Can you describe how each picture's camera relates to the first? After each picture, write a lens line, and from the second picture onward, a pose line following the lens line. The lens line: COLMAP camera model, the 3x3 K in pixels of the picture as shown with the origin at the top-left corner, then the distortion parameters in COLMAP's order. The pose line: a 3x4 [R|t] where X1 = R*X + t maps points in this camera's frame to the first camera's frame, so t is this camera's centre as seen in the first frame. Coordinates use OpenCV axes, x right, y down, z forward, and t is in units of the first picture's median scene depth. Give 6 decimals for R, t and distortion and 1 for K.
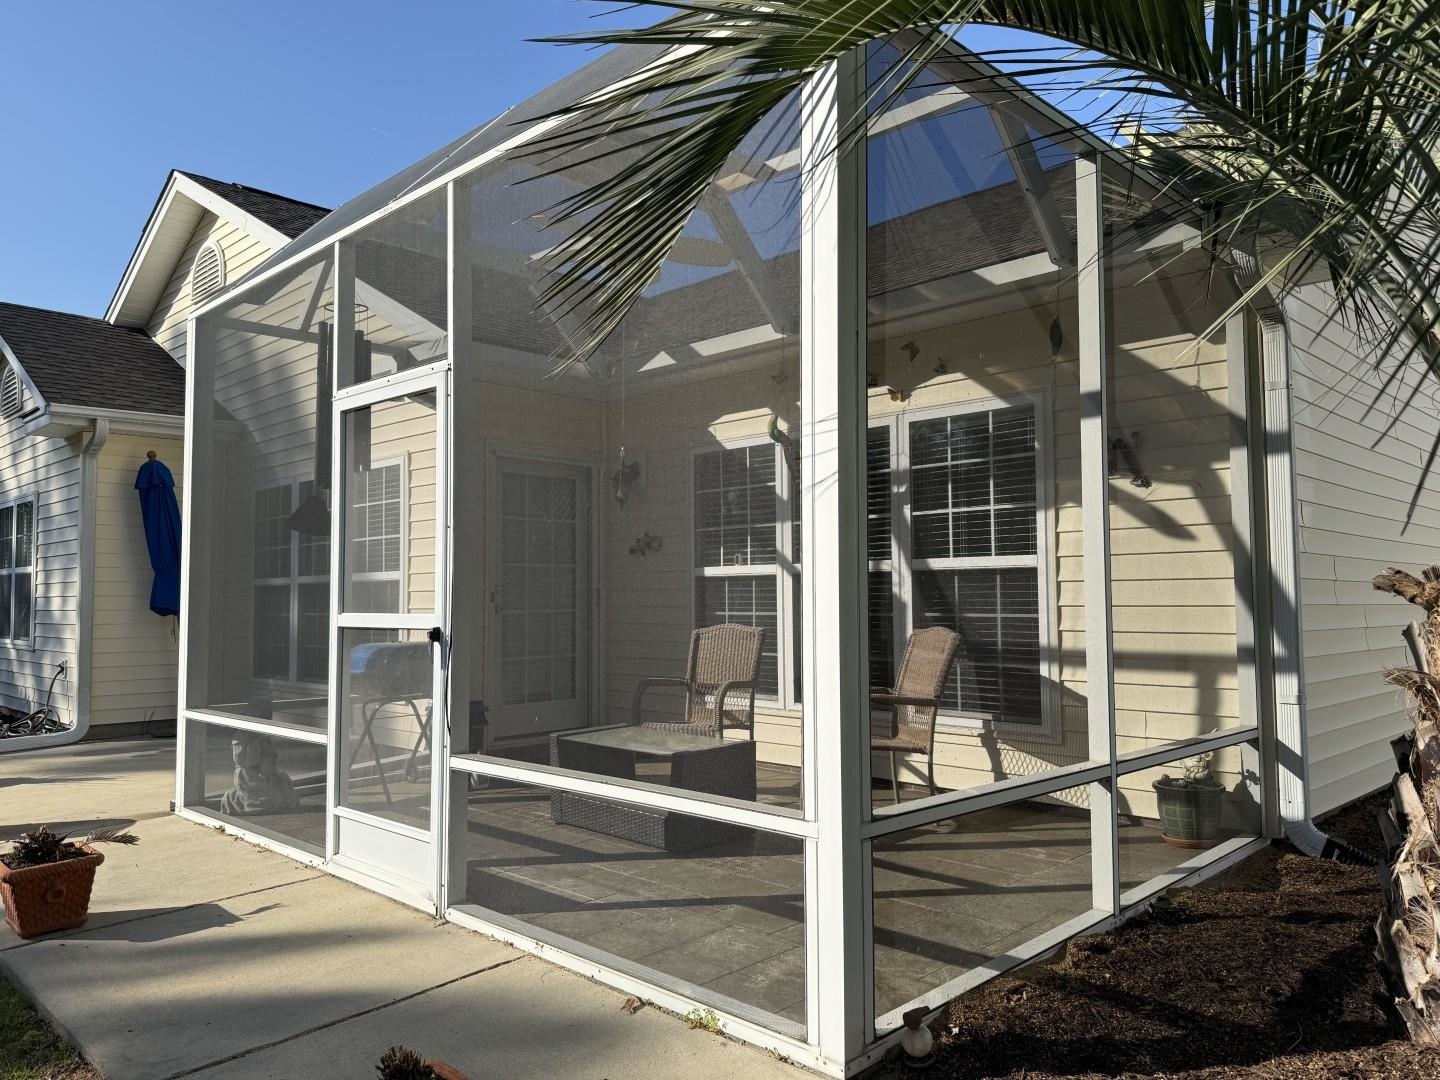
lens RADIAL K [[1065.9, 0, 717.2], [0, 1065.9, 539.5], [0, 0, 1]] dist [0.041762, -0.060975]
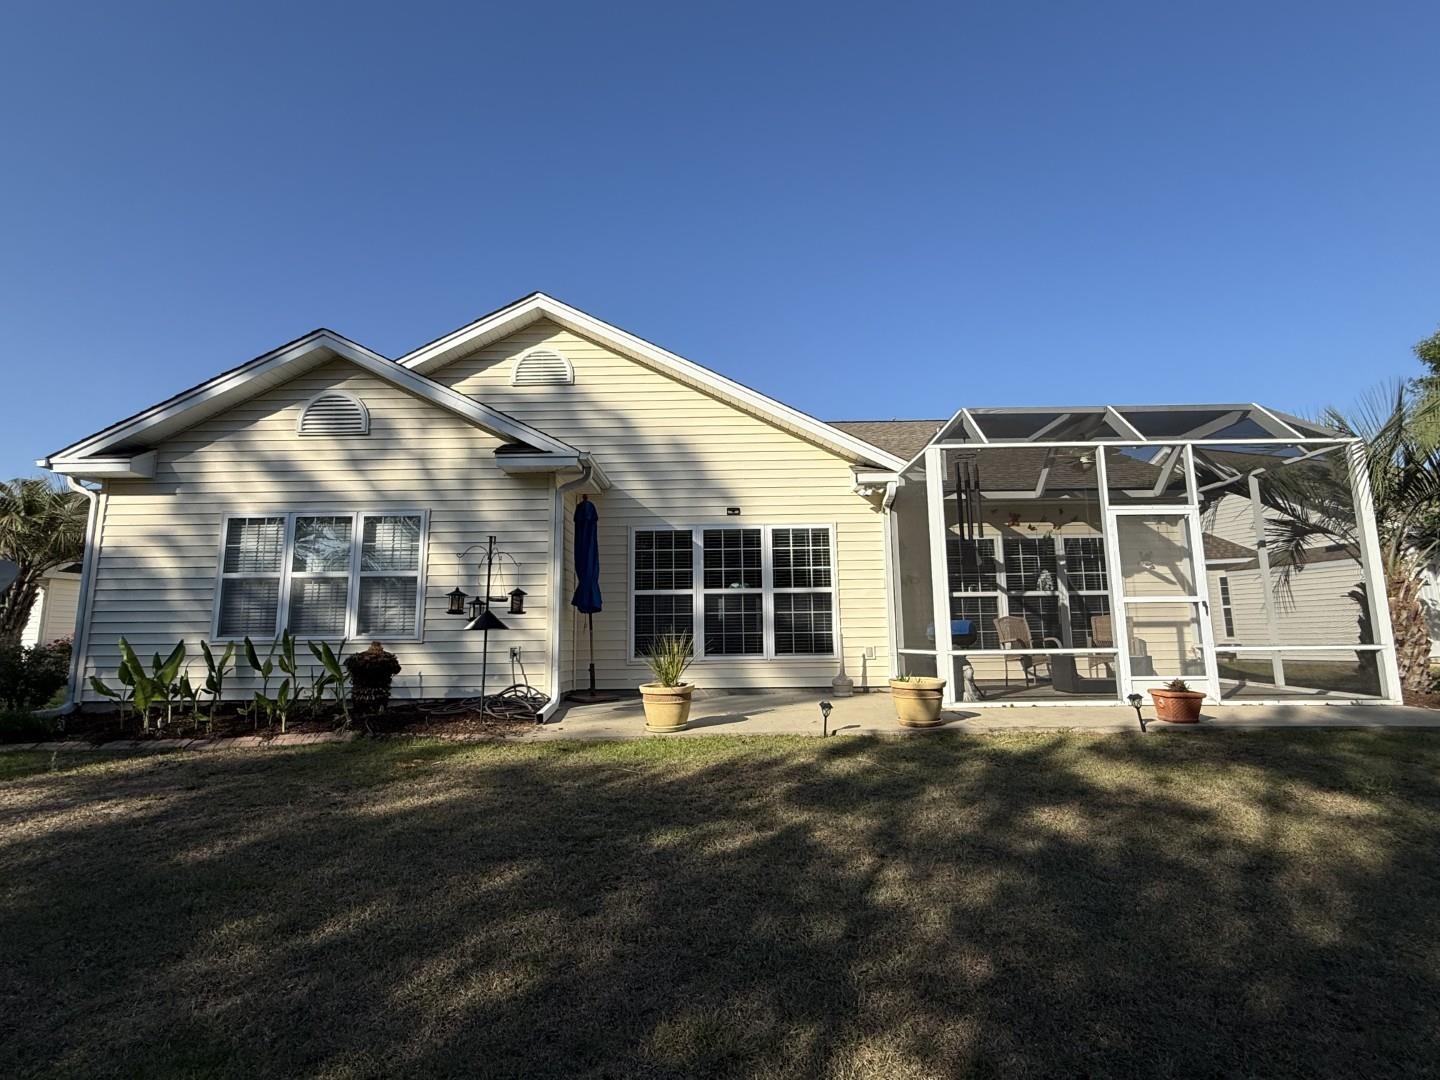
lens RADIAL K [[679.3, 0, 730.1], [0, 679.3, 534.0], [0, 0, 1]] dist [-0.001755, -0.000176]
pose [[0.708847, 0.108767, 0.696926, -1.578176], [-0.034406, 0.992195, -0.119854, 0.108103], [-0.704523, 0.060980, 0.707056, 0.405938]]
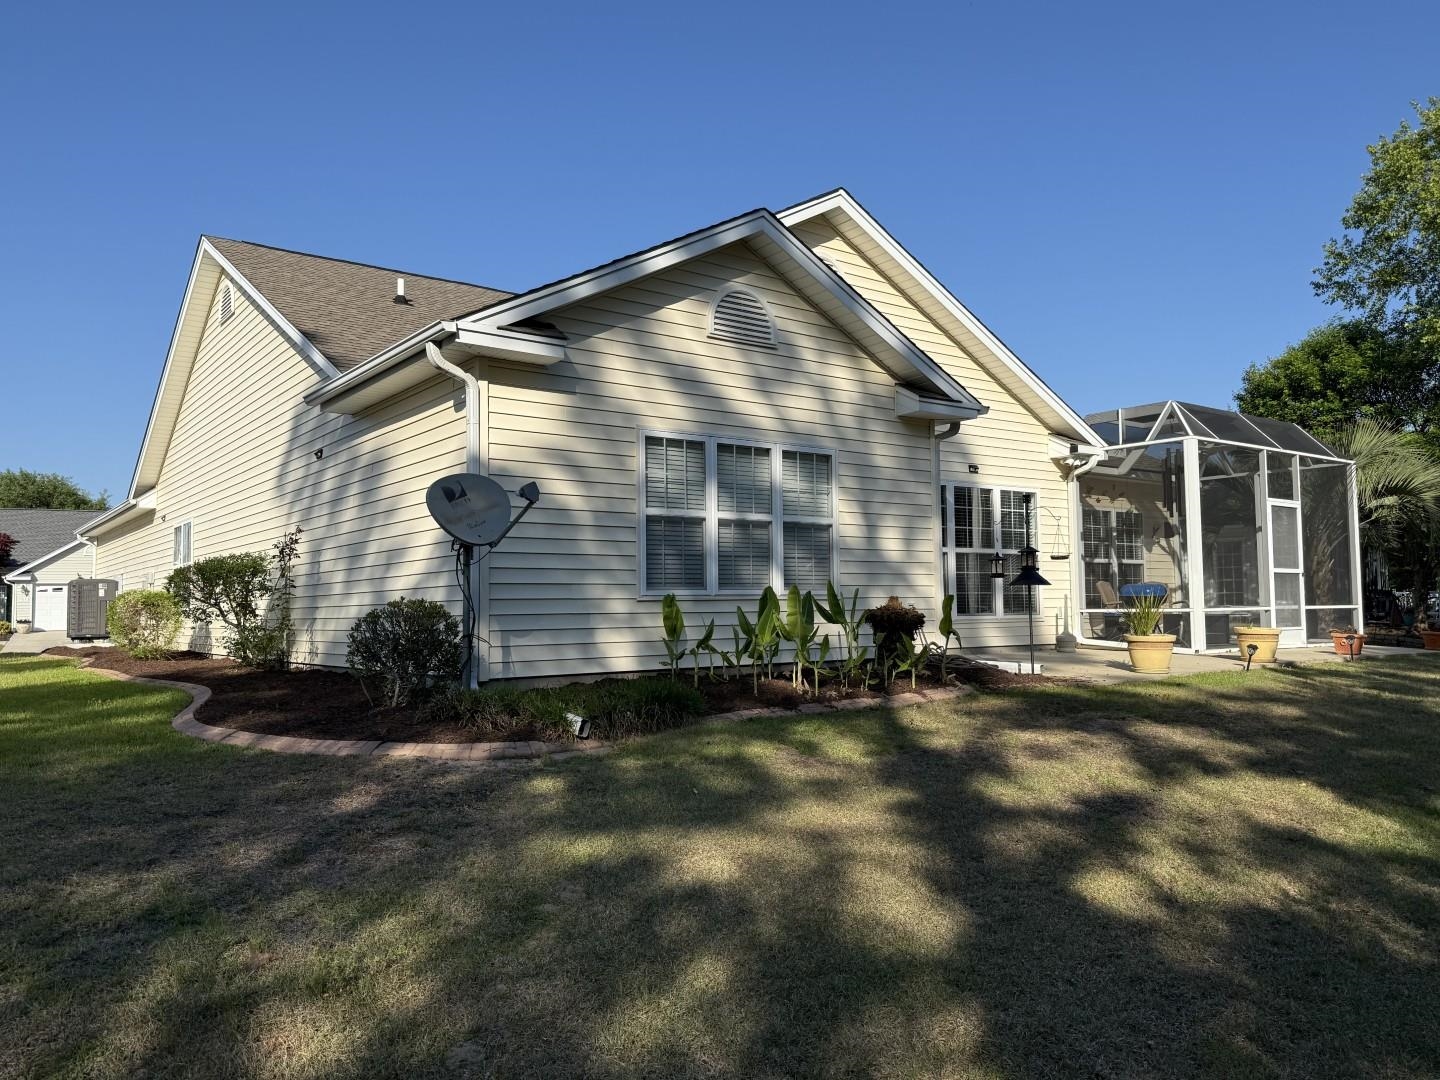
lens RADIAL K [[1065.9, 0, 721.1], [0, 1065.9, 540.4], [0, 0, 1]] dist [0.041762, -0.060975]
pose [[0.144547, 0.065560, 0.987324, -2.861860], [-0.050184, 0.997004, -0.058855, 0.193514], [-0.988224, -0.041041, 0.147404, 1.646924]]
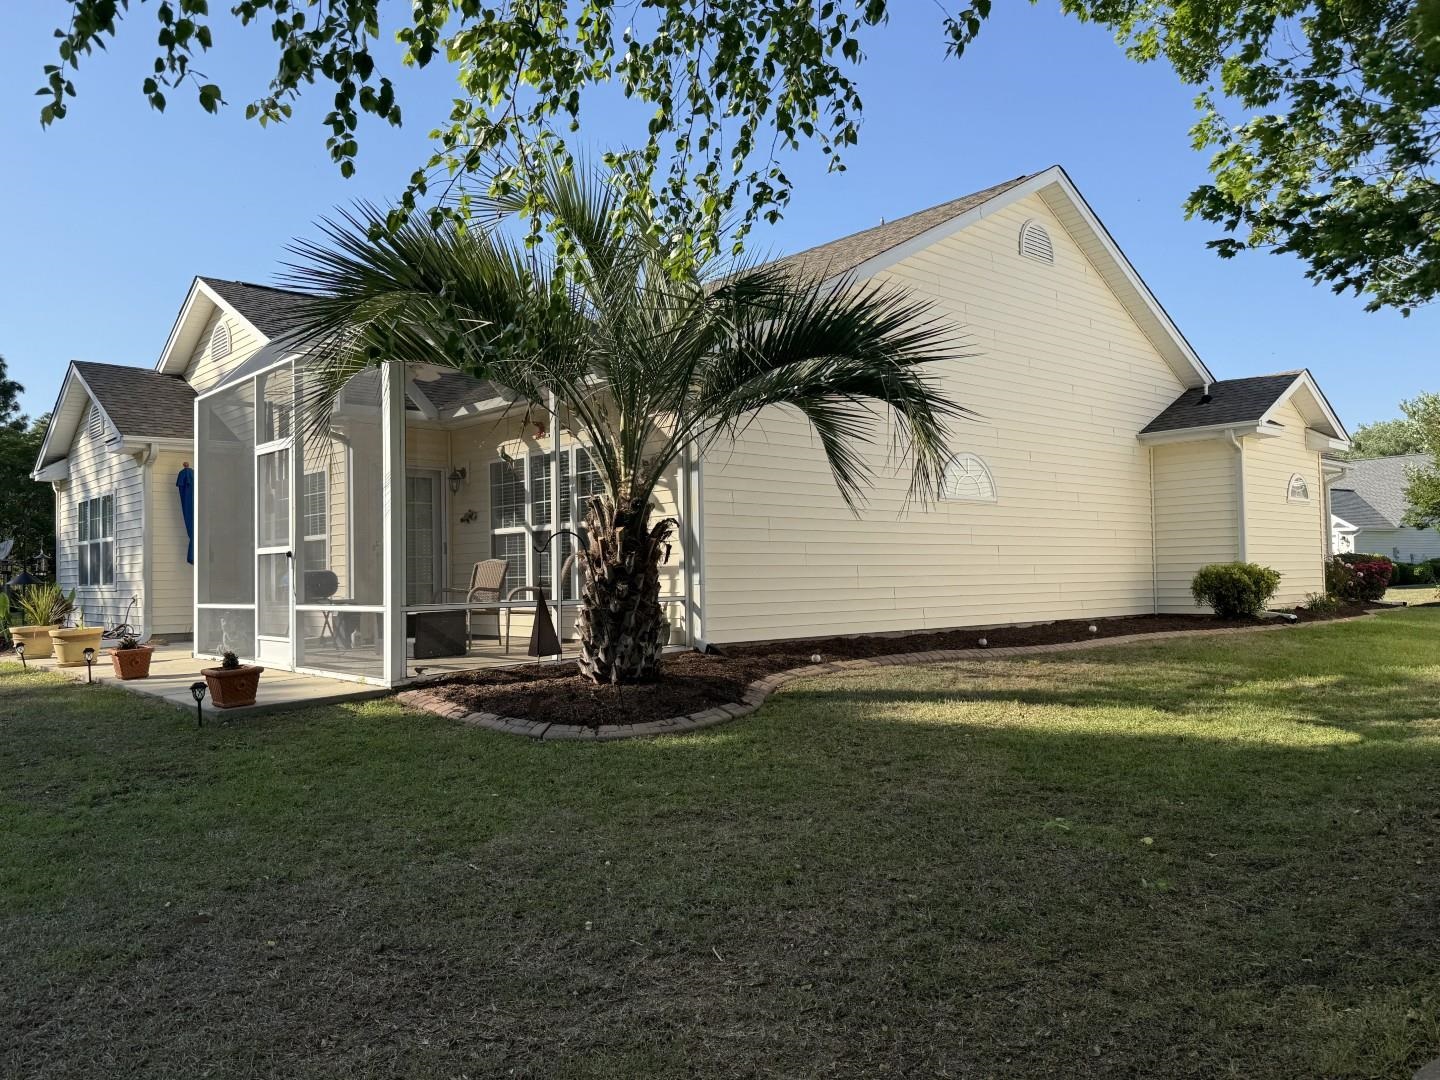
lens RADIAL K [[1065.9, 0, 718.8], [0, 1065.9, 531.2], [0, 0, 1]] dist [0.041762, -0.060975]
pose [[0.998972, -0.012994, -0.043437, 0.516621], [0.013695, 0.999780, 0.015892, 0.008626], [0.043220, -0.016471, 0.998930, -0.869176]]
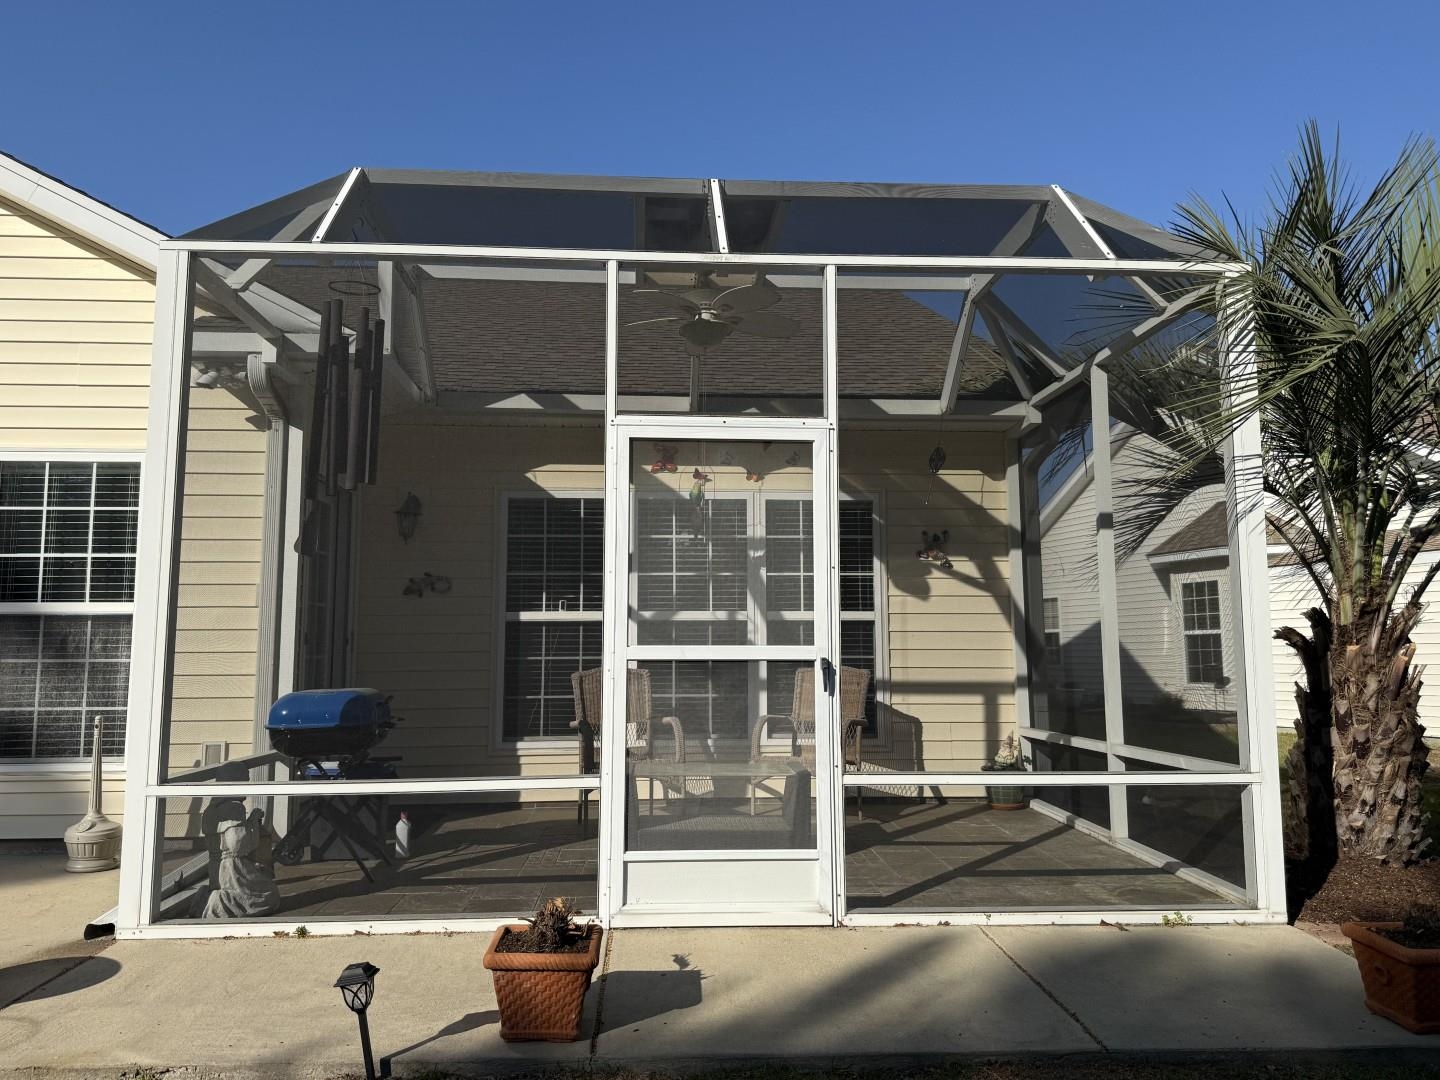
lens RADIAL K [[1065.9, 0, 712.8], [0, 1065.9, 537.3], [0, 0, 1]] dist [0.041762, -0.060975]
pose [[0.657826, 0.088318, 0.747974, -0.784310], [-0.045364, 0.995944, -0.077701, 0.031870], [-0.751803, 0.017183, 0.659164, 0.242381]]
